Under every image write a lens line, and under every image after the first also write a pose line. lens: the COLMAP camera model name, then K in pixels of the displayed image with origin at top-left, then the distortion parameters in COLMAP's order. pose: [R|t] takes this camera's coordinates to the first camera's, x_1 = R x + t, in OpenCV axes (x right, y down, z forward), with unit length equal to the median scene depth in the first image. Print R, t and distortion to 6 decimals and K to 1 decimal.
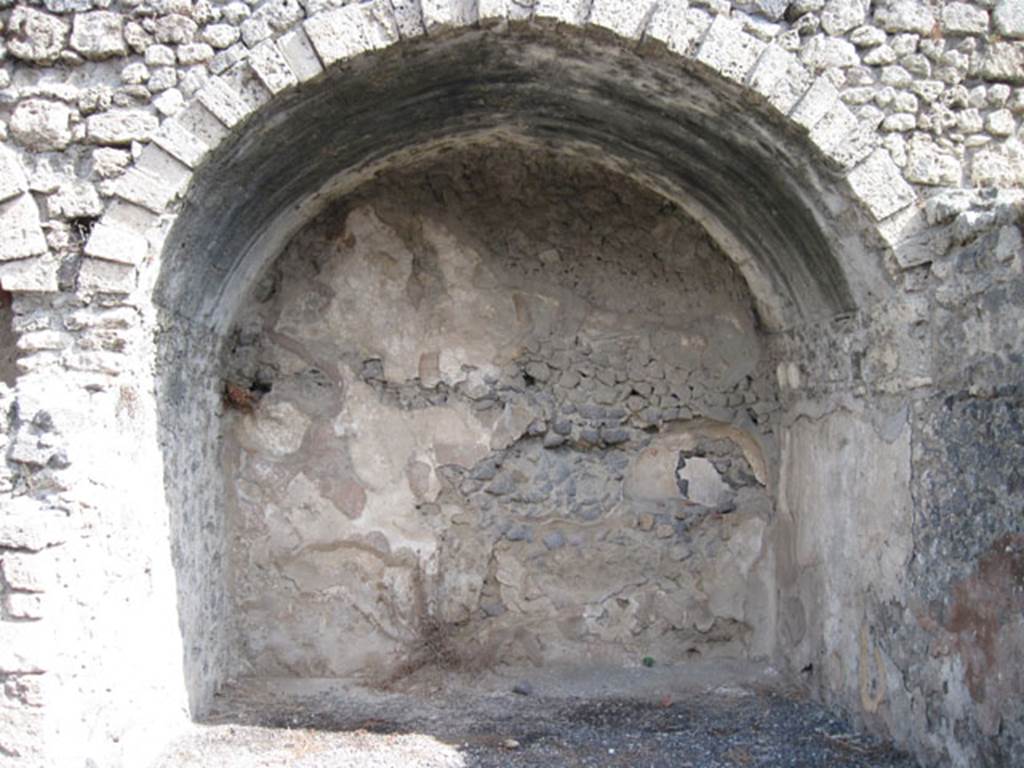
lens RADIAL K [[1068.4, 0, 515.8], [0, 1068.4, 416.6], [0, 0, 1]] dist [-0.111471, 0.000000]
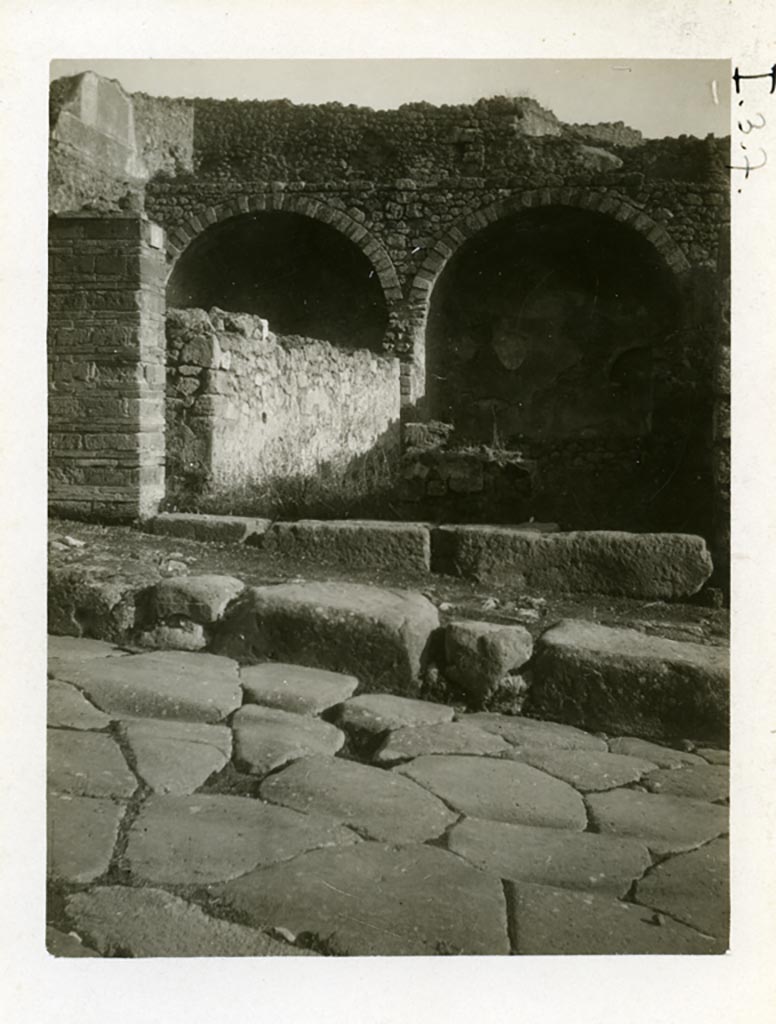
lens RADIAL K [[1223.3, 0, 407.4], [0, 1223.3, 486.2], [0, 0, 1]] dist [0.011957, 0.000000]
pose [[0.975985, 0.034651, -0.215062, 0.364439], [-0.014864, 0.995560, 0.092951, 0.095218], [0.217328, -0.087522, 0.972167, -2.501565]]
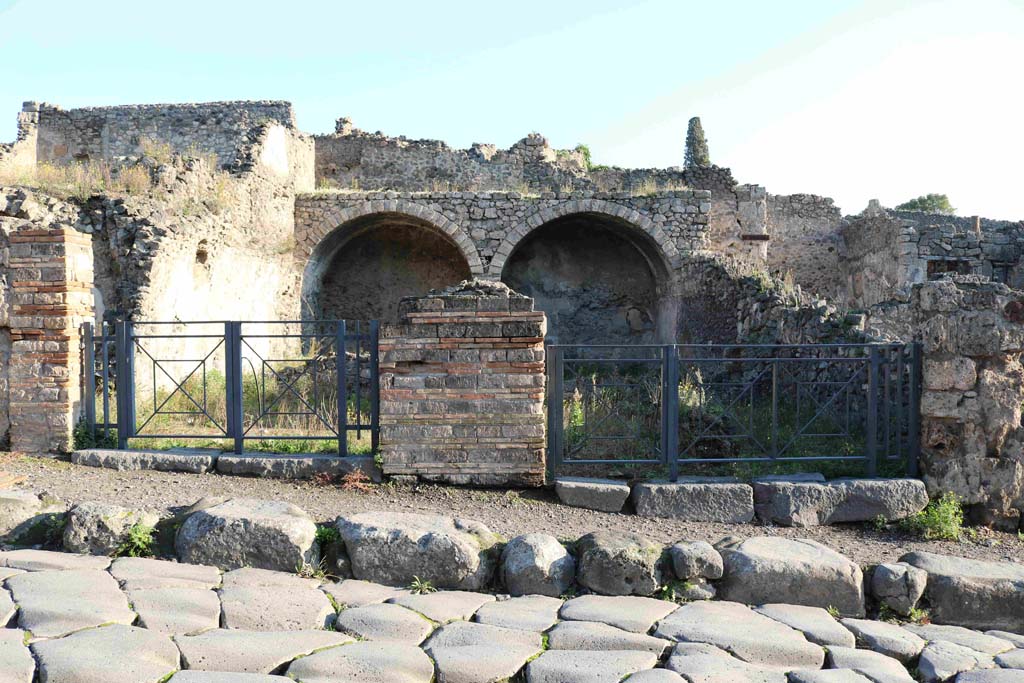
lens RADIAL K [[857.5, 0, 503.0], [0, 857.5, 319.9], [0, 0, 1]] dist [-0.119870, 0.032130]
pose [[0.999359, 0.007140, -0.035075, -0.220282], [-0.006069, 0.999515, 0.030551, -0.031901], [0.035276, -0.030319, 0.998918, -2.563884]]
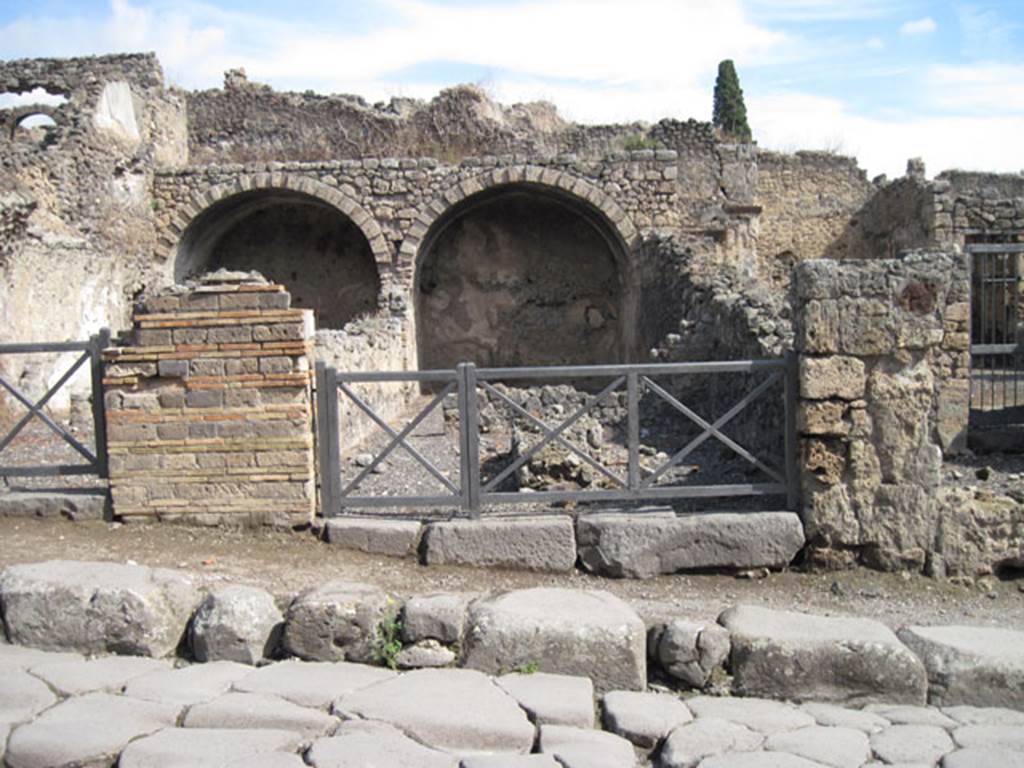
lens RADIAL K [[1073.5, 0, 517.0], [0, 1073.5, 376.3], [0, 0, 1]] dist [-0.109176, 0.000000]
pose [[0.999460, -0.011812, -0.030672, 0.089667], [0.014321, 0.996452, 0.082938, -0.027600], [0.029584, -0.083333, 0.996083, -2.549533]]
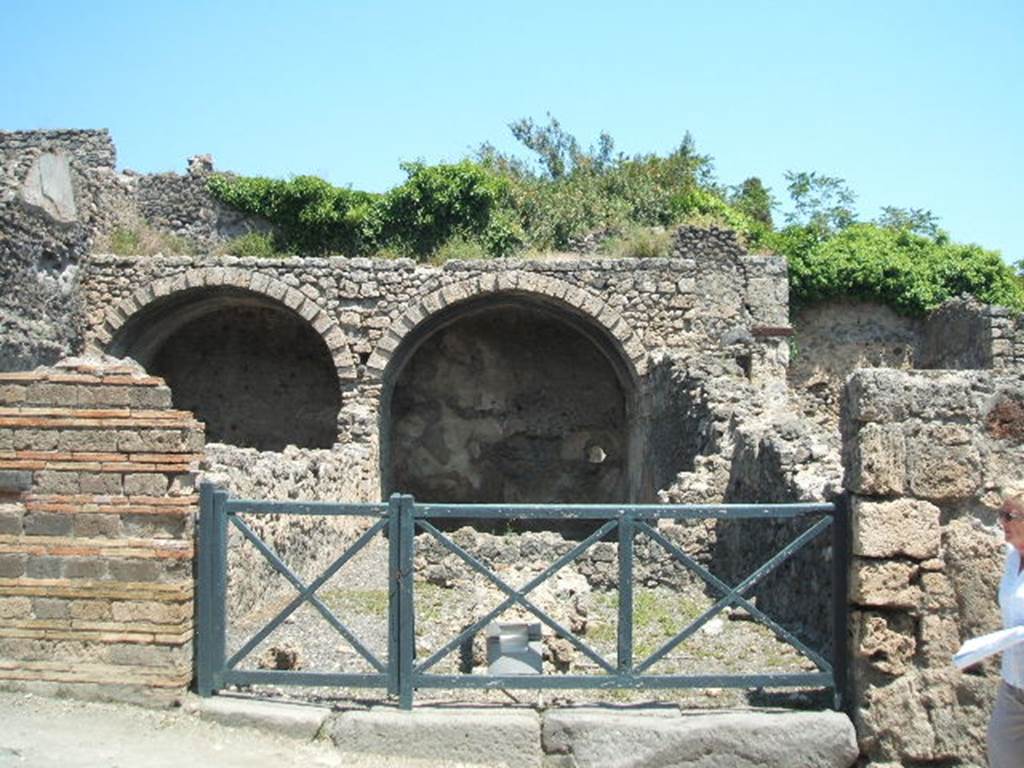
lens RADIAL K [[1190.2, 0, 505.5], [0, 1190.2, 264.9], [0, 0, 1]] dist [-0.166117, 0.000000]
pose [[0.999000, 0.015671, -0.041863, 0.122775], [-0.021035, 0.991167, -0.130945, -0.004031], [0.039441, 0.131694, 0.990505, -2.321760]]
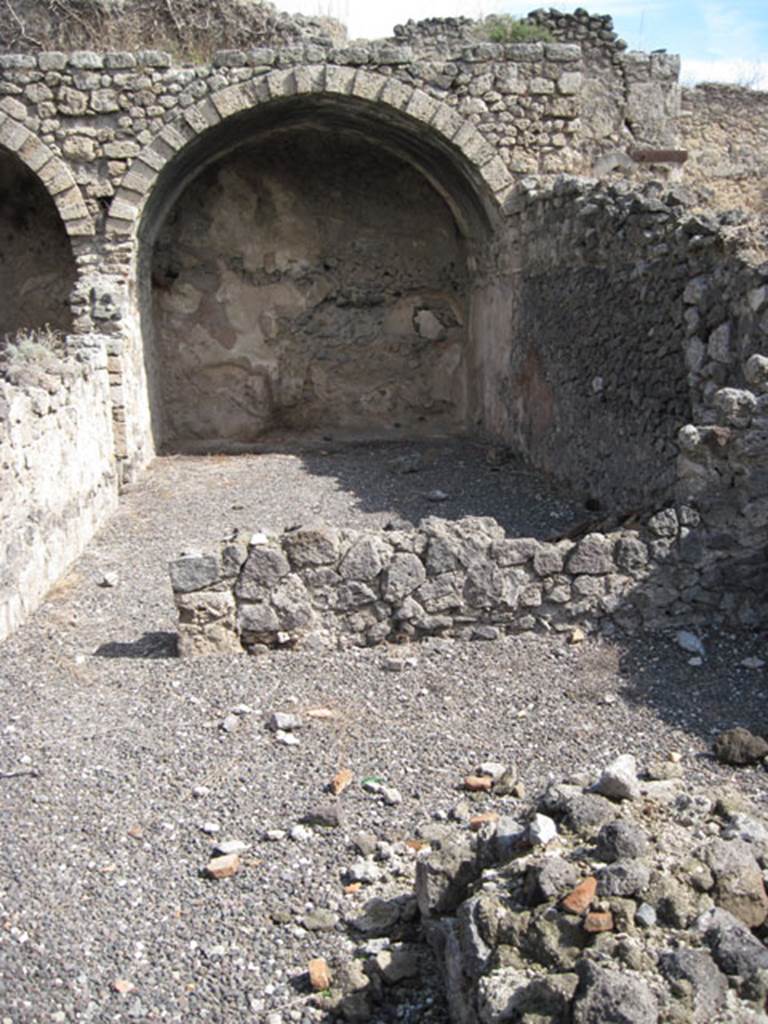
lens RADIAL K [[1073.5, 0, 396.9], [0, 1073.5, 494.6], [0, 0, 1]] dist [-0.109176, 0.000000]
pose [[0.996815, -0.031750, 0.073158, -0.017912], [0.016619, 0.979893, 0.198832, -0.022151], [-0.078000, -0.196983, 0.977299, -1.127058]]
